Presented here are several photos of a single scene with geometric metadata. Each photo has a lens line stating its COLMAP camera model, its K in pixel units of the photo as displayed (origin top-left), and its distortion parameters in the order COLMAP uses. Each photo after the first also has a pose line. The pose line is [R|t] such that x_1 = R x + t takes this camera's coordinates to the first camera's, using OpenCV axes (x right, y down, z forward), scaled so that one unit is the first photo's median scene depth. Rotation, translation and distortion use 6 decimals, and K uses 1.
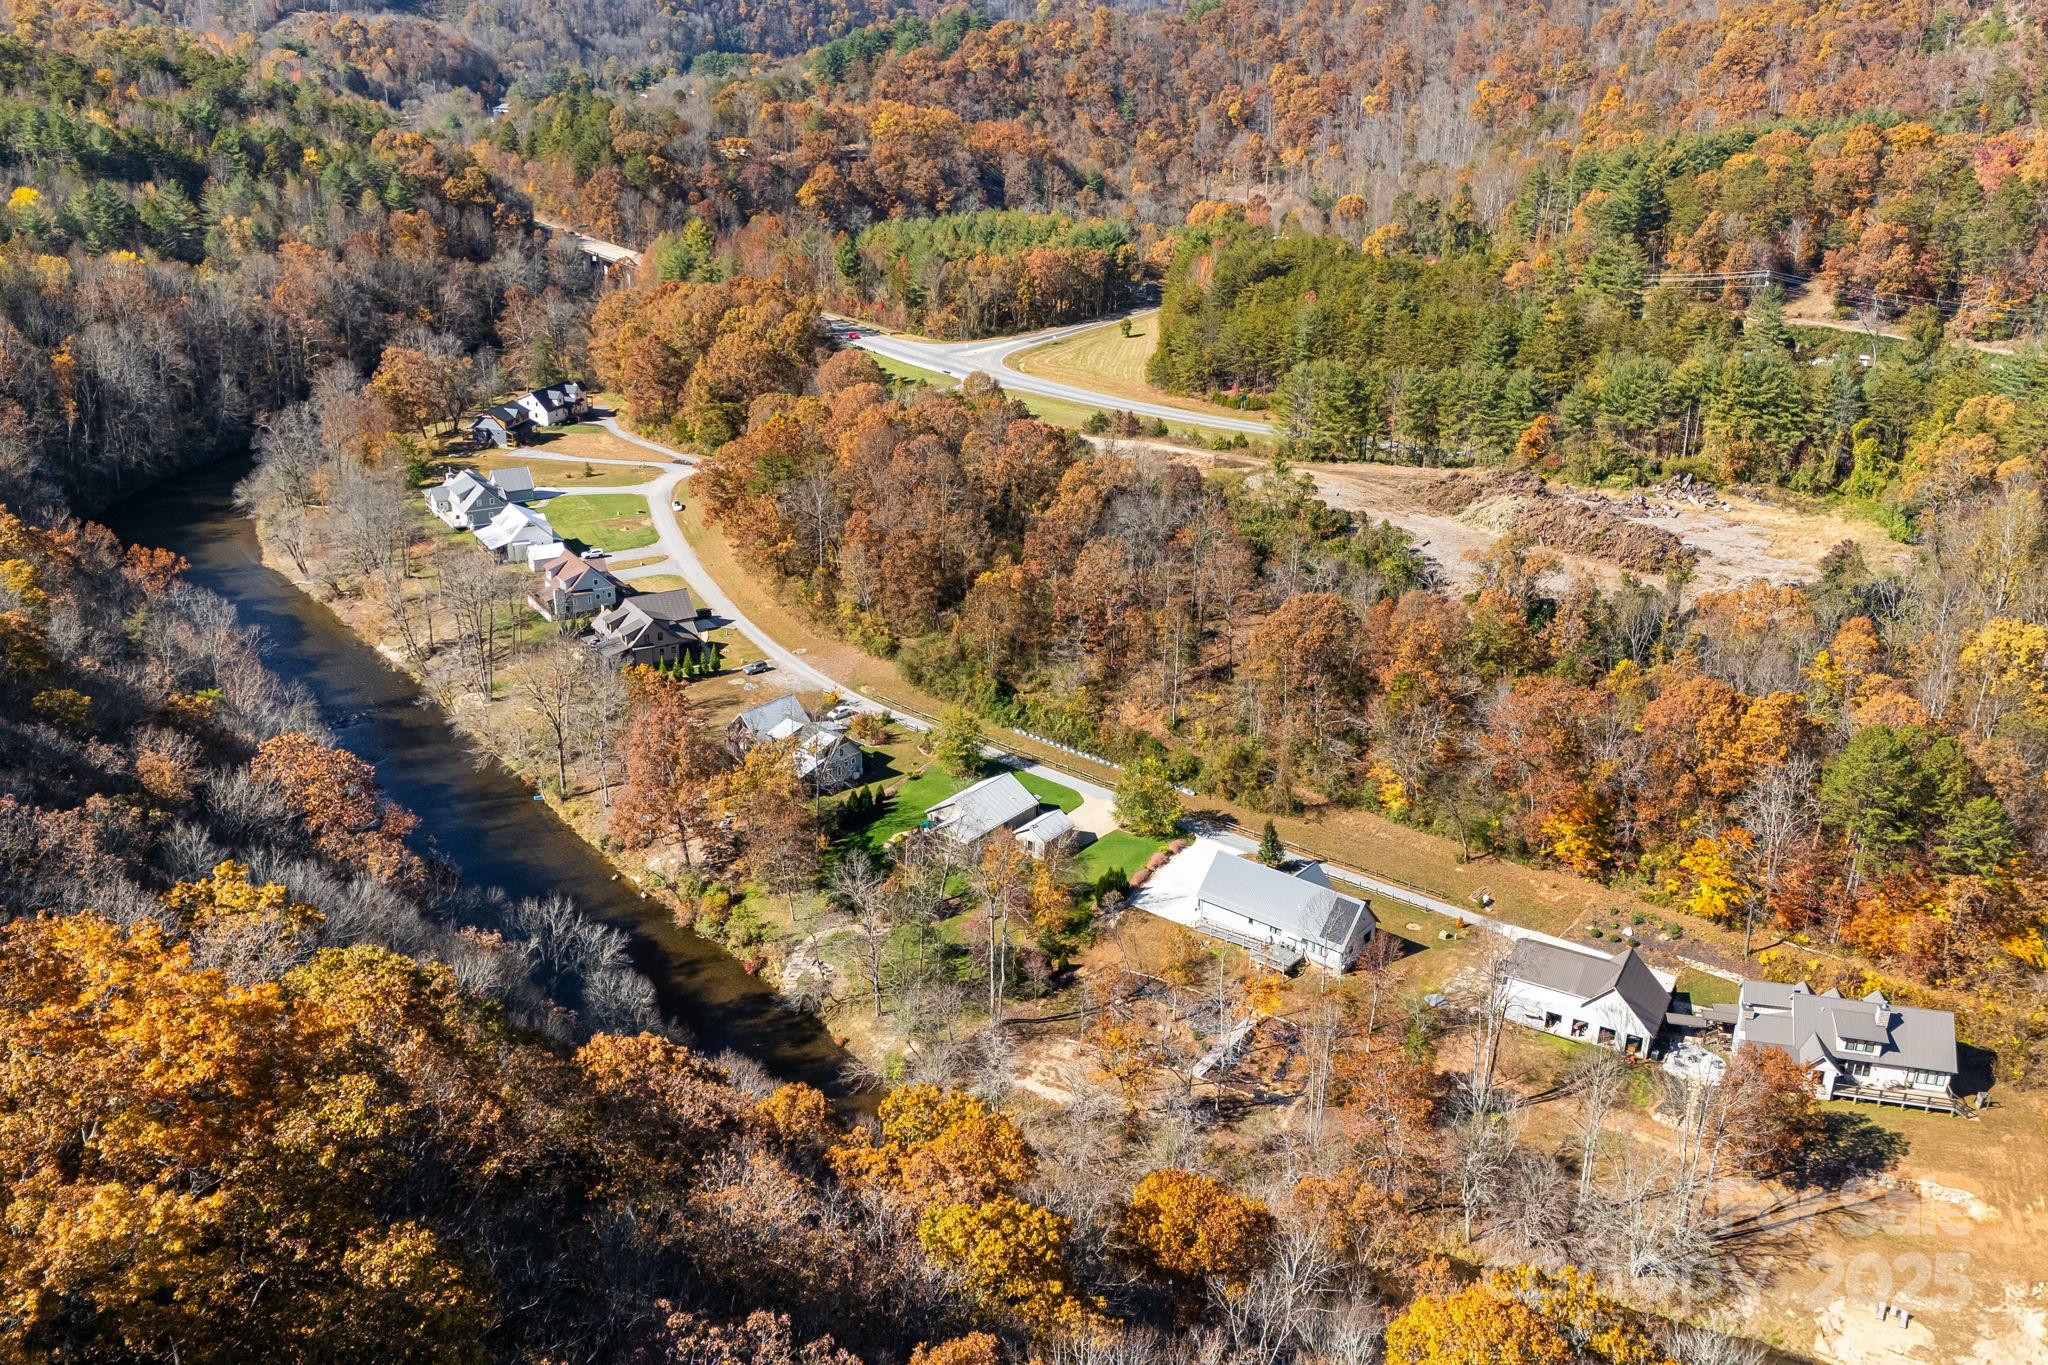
lens RADIAL K [[1753.3, 0, 1020.5], [0, 1753.3, 692.5], [0, 0, 1]] dist [0.100111, -0.136022]
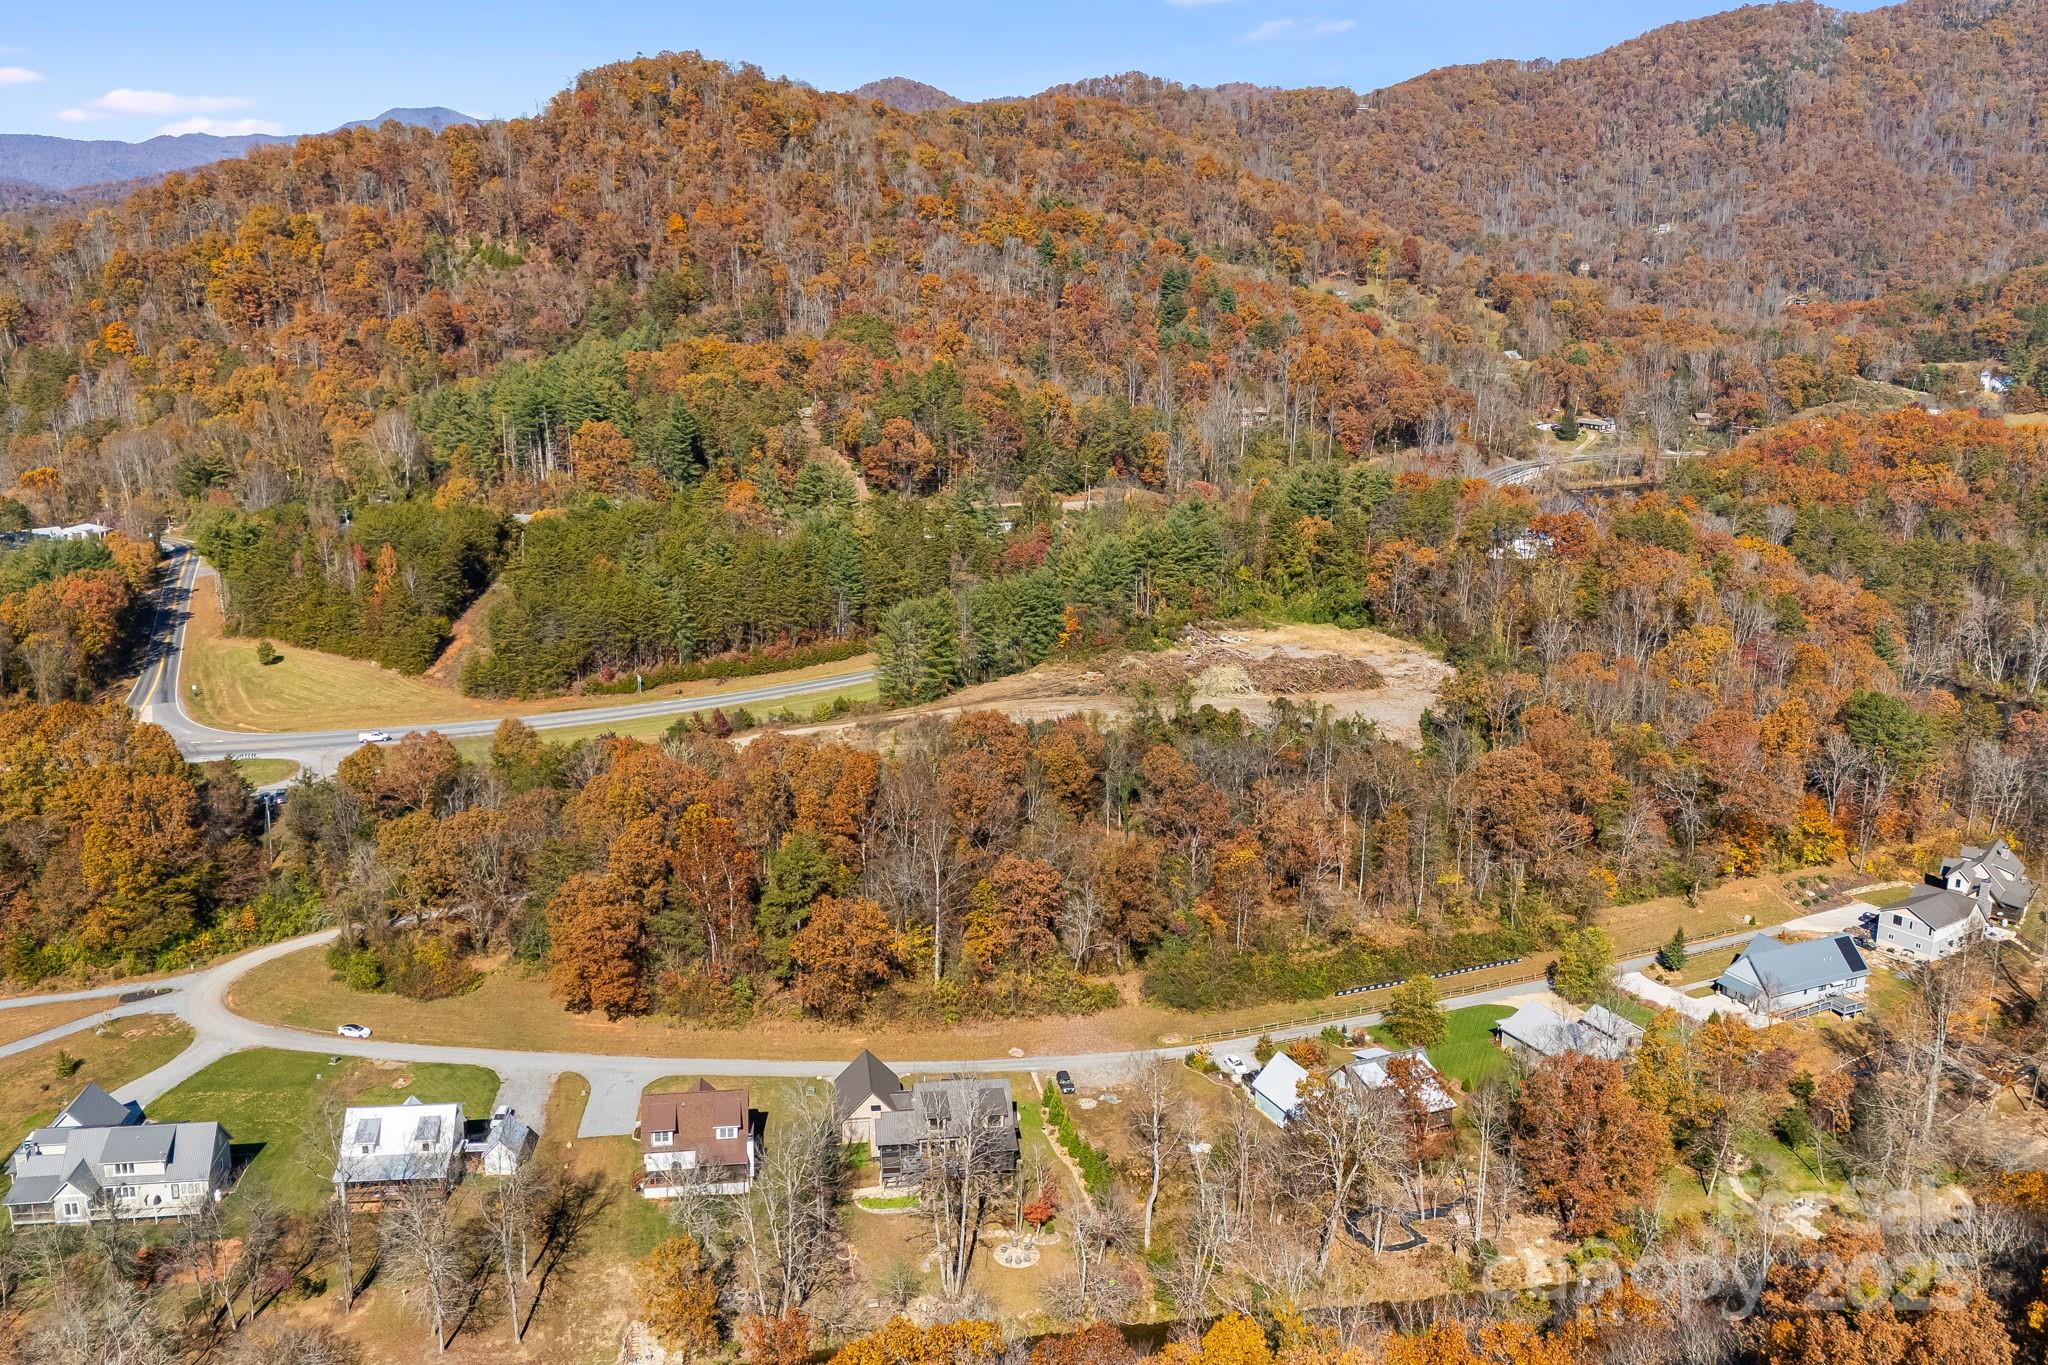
lens RADIAL K [[1783.8, 0, 1024.0], [0, 1783.8, 682.5], [0, 0, 1]] dist [0.069561, -0.070277]
pose [[0.432735, -0.240556, 0.868834, -0.553545], [0.339144, 0.936386, 0.090345, -0.177446], [-0.835298, 0.255564, 0.486790, 0.398371]]
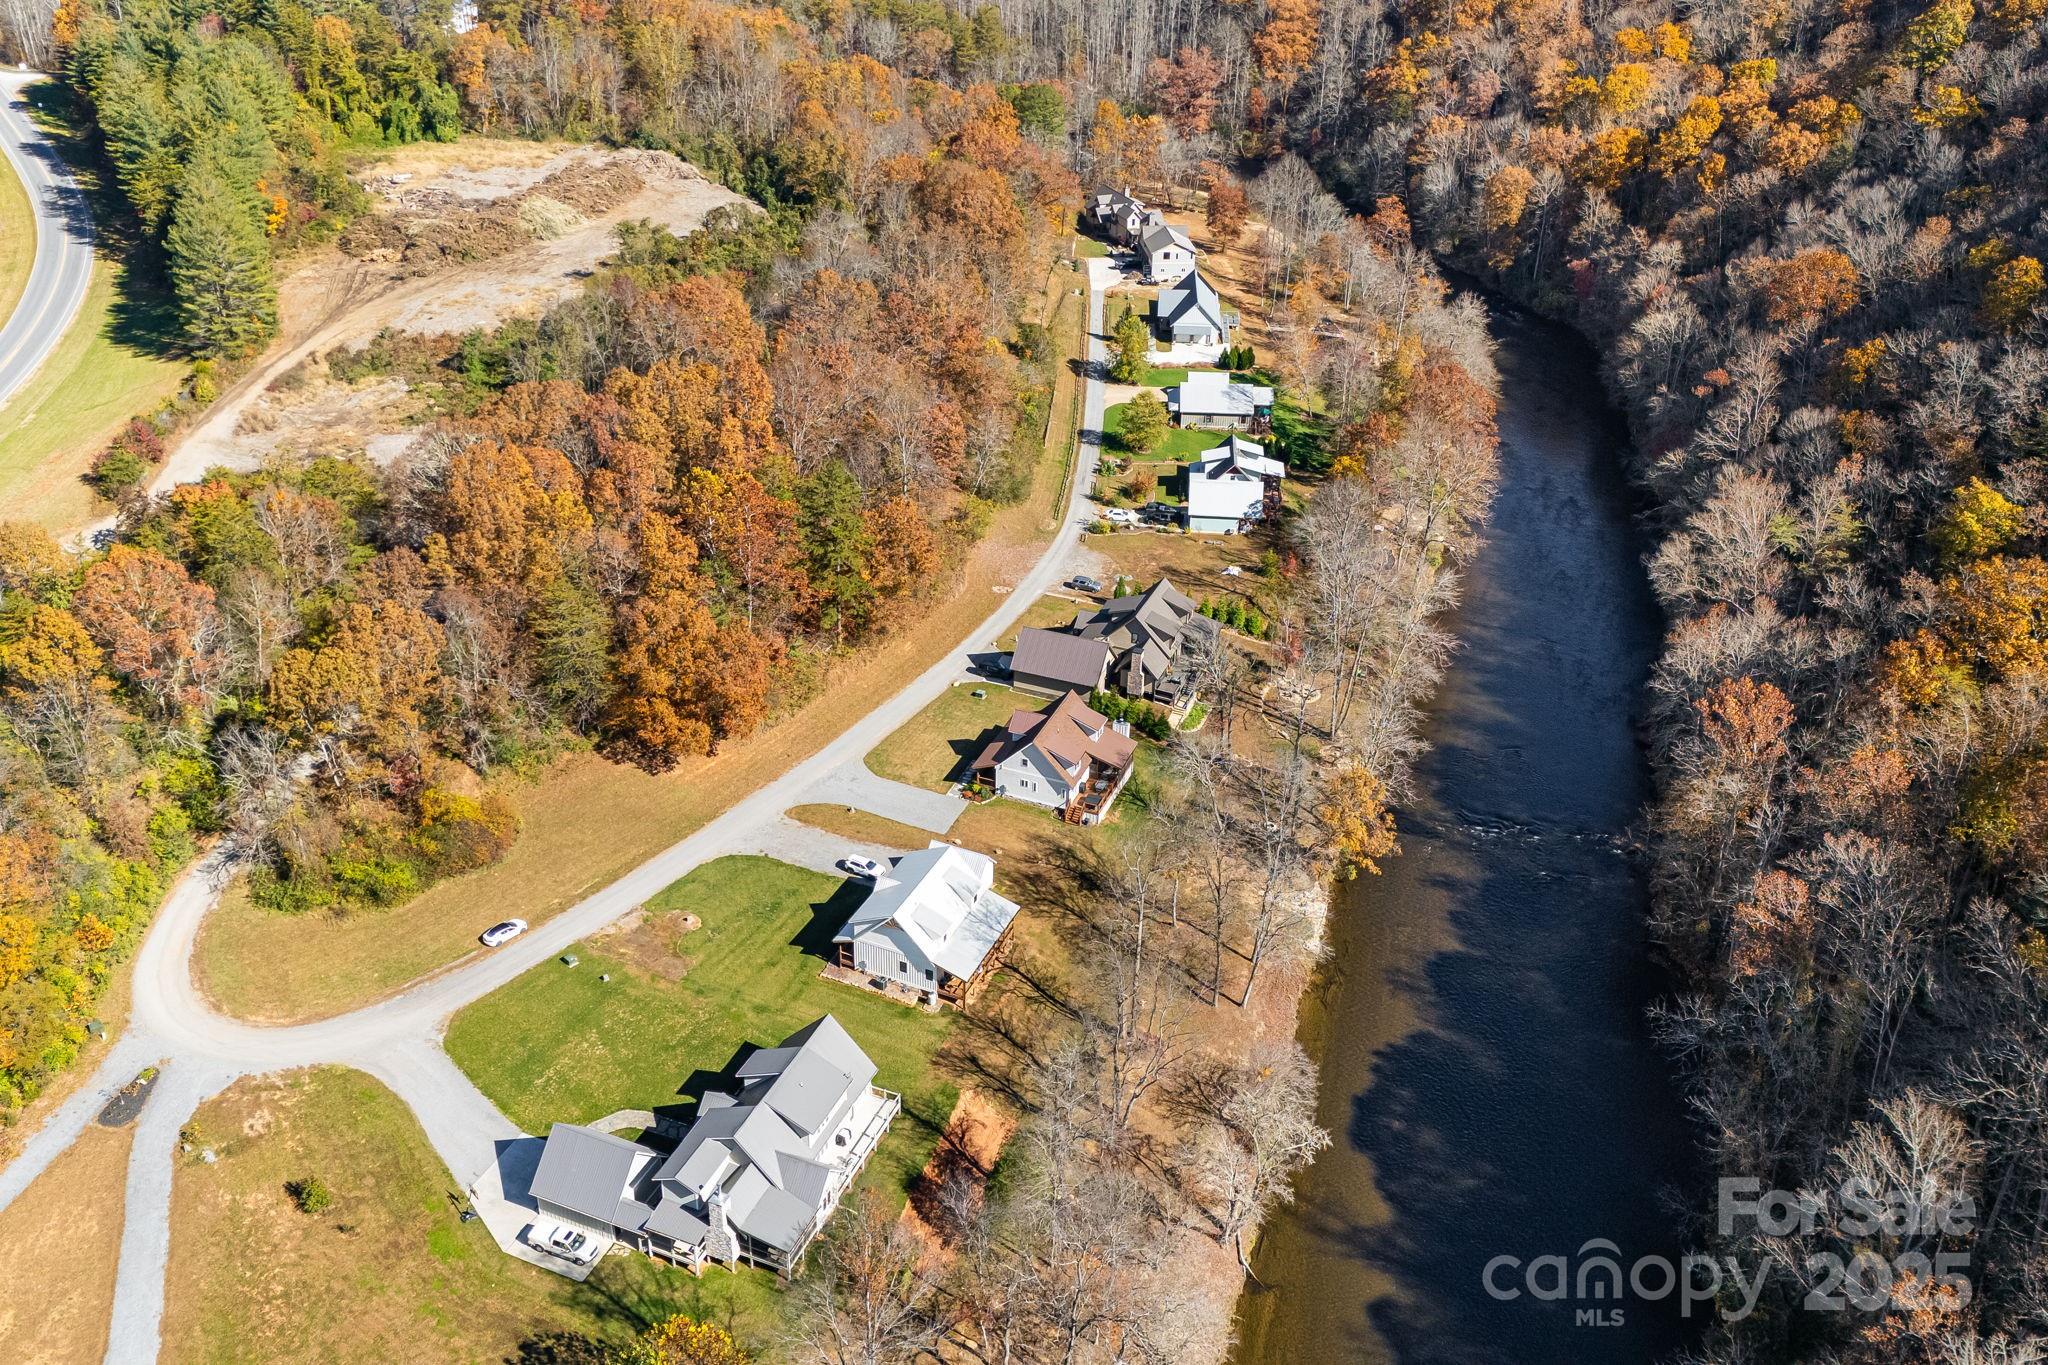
lens RADIAL K [[1783.8, 0, 1024.0], [0, 1783.8, 682.5], [0, 0, 1]] dist [0.069561, -0.070277]
pose [[-0.575611, -0.436429, 0.691521, -0.496170], [0.276951, 0.691639, 0.667033, -0.370695], [-0.769396, 0.575469, -0.277246, 0.875572]]
